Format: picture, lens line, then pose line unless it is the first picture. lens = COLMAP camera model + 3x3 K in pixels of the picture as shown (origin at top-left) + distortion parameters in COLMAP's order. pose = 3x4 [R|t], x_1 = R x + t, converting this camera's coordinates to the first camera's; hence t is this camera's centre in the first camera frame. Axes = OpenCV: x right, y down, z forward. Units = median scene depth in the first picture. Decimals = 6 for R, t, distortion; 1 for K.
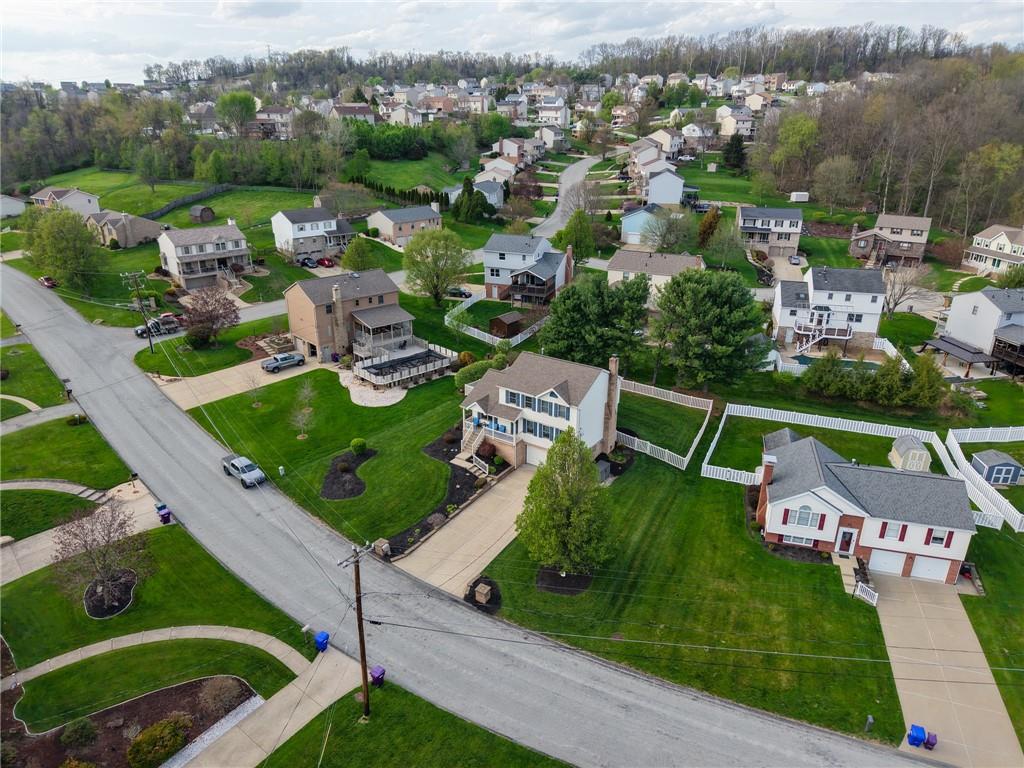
lens RADIAL K [[682.3, 0, 512.0], [0, 682.3, 384.0], [0, 0, 1]] dist [0.002137, -0.000957]
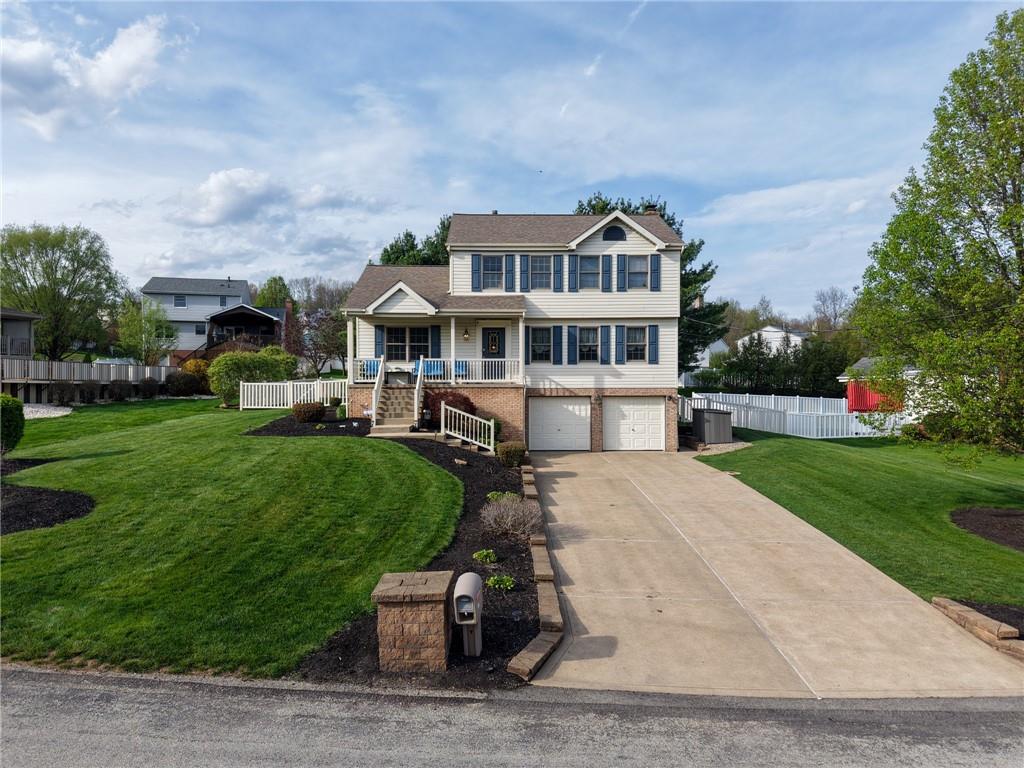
lens RADIAL K [[682.3, 0, 512.0], [0, 682.3, 384.0], [0, 0, 1]] dist [0.002137, -0.000957]
pose [[0.813597, -0.002073, 0.581425, -0.223105], [0.229881, 0.919662, -0.318397, 0.210705], [-0.534054, 0.392706, 0.748711, 0.735759]]
